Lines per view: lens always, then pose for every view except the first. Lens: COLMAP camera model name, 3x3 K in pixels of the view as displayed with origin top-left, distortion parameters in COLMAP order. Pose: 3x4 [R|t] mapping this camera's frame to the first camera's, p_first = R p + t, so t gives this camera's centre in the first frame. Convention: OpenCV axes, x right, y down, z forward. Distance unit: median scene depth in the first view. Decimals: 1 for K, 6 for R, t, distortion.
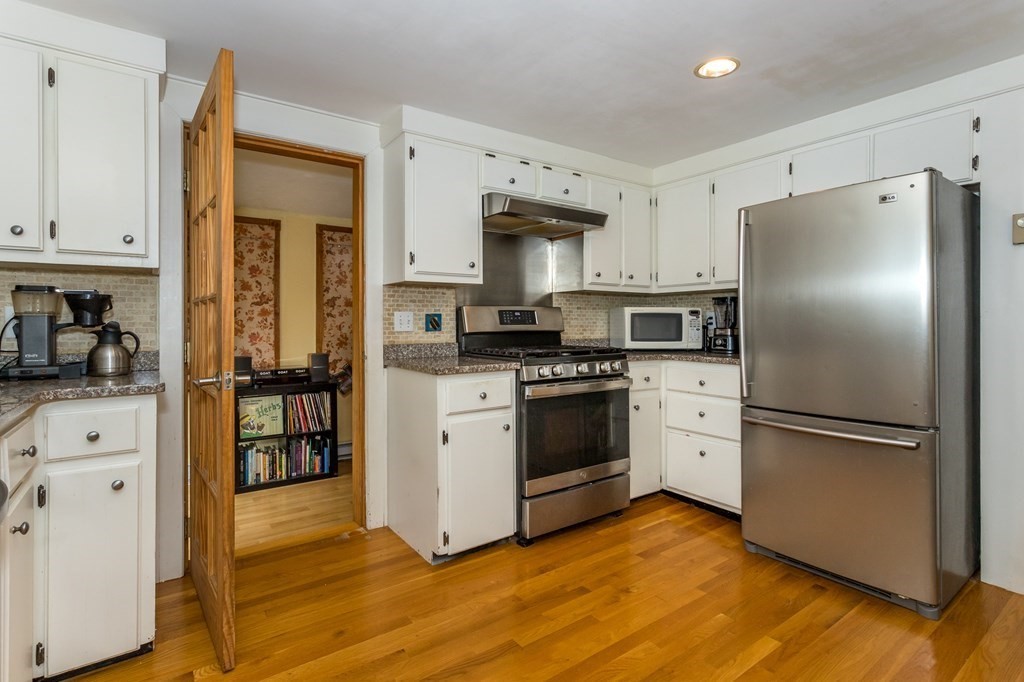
lens RADIAL K [[494.1, 0, 498.1], [0, 494.1, 326.5], [0, 0, 1]] dist [-0.002819, 0.001214]
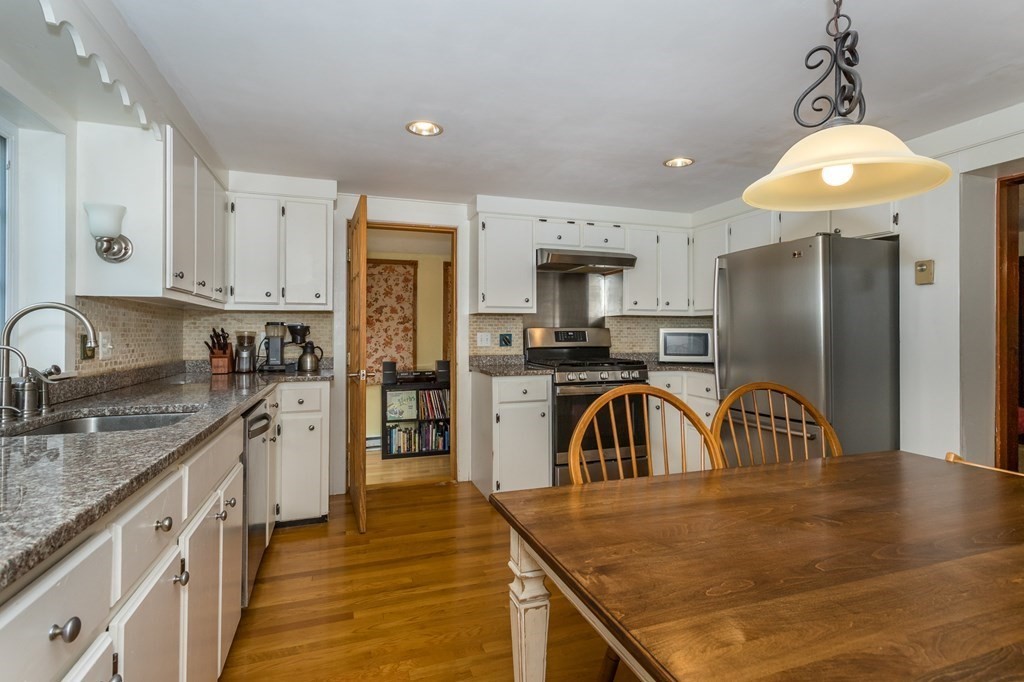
lens RADIAL K [[494.1, 0, 514.1], [0, 494.1, 333.0], [0, 0, 1]] dist [-0.002819, 0.001214]
pose [[0.962881, 0.003666, -0.269901, 0.287115], [-0.004814, 0.999982, -0.003591, -0.024747], [0.269883, 0.004758, 0.962881, -0.363832]]
